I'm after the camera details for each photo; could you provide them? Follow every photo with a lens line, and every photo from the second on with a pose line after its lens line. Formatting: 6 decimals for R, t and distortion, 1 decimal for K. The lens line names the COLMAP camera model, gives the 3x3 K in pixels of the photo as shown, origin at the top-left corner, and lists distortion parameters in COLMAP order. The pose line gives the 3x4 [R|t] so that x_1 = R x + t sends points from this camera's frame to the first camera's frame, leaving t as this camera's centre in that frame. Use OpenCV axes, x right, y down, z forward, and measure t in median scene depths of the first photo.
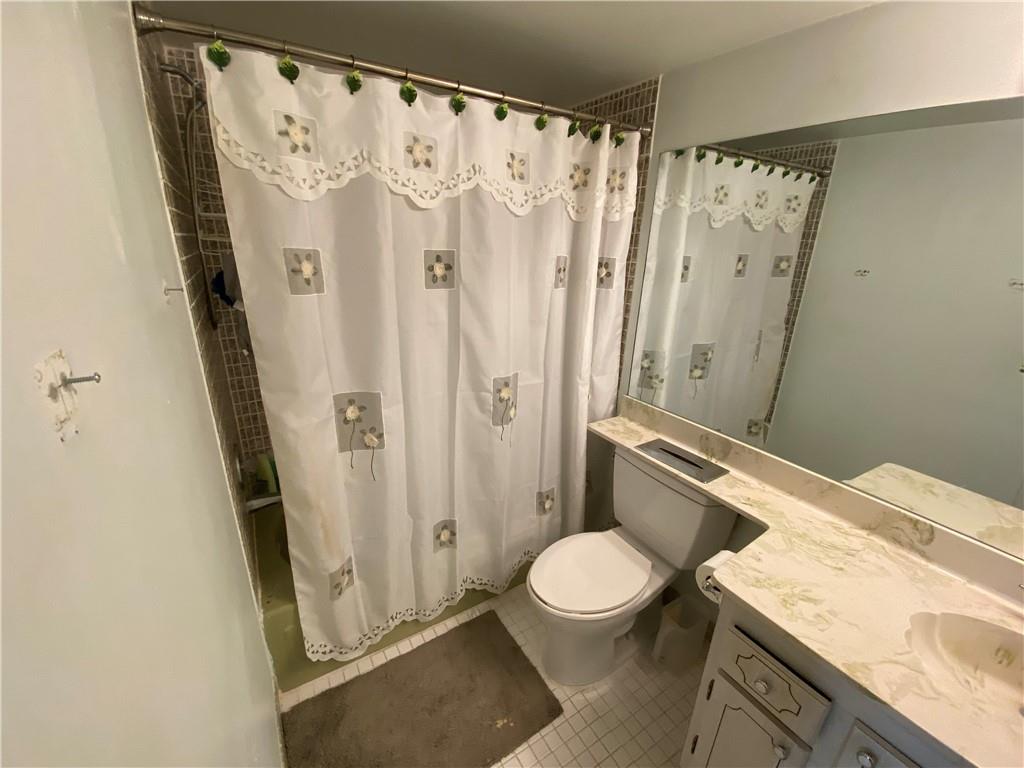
lens RADIAL K [[415.9, 0, 510.4], [0, 415.9, 382.8], [0, 0, 1]] dist [0.030919, -0.022594]
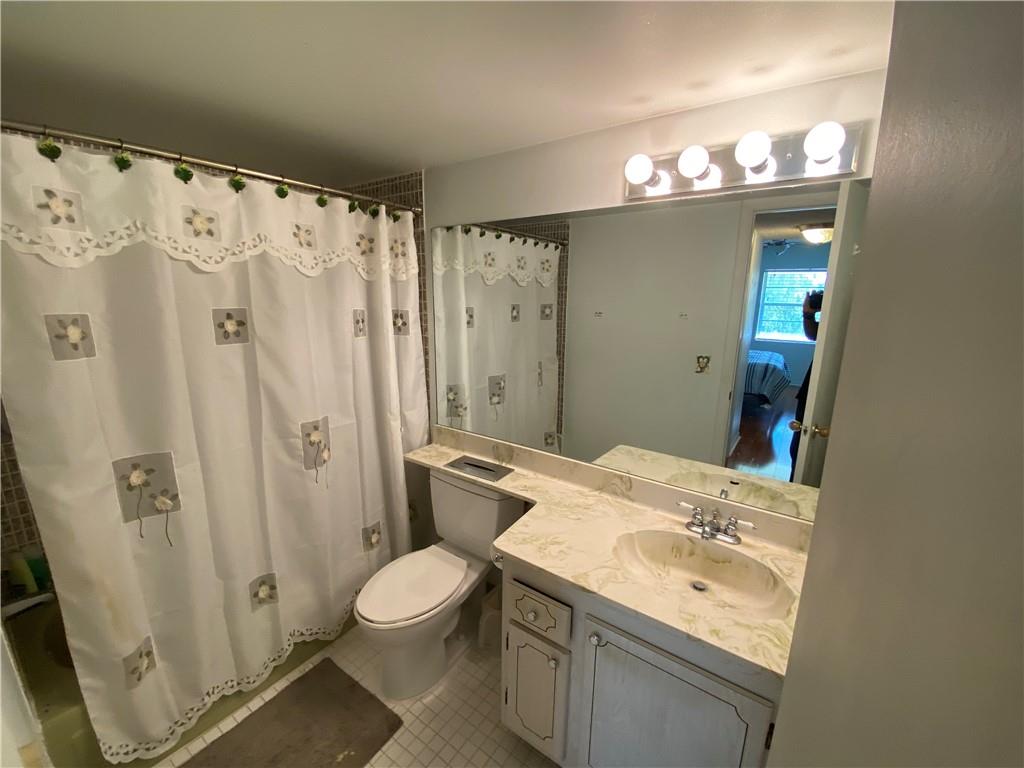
lens RADIAL K [[417.5, 0, 509.9], [0, 417.5, 382.7], [0, 0, 1]] dist [0.028115, -0.023738]
pose [[0.924687, -0.100820, 0.367136, 0.071454], [0.142207, 0.985970, -0.087410, 0.058372], [-0.353172, 0.133036, 0.926051, -0.202954]]
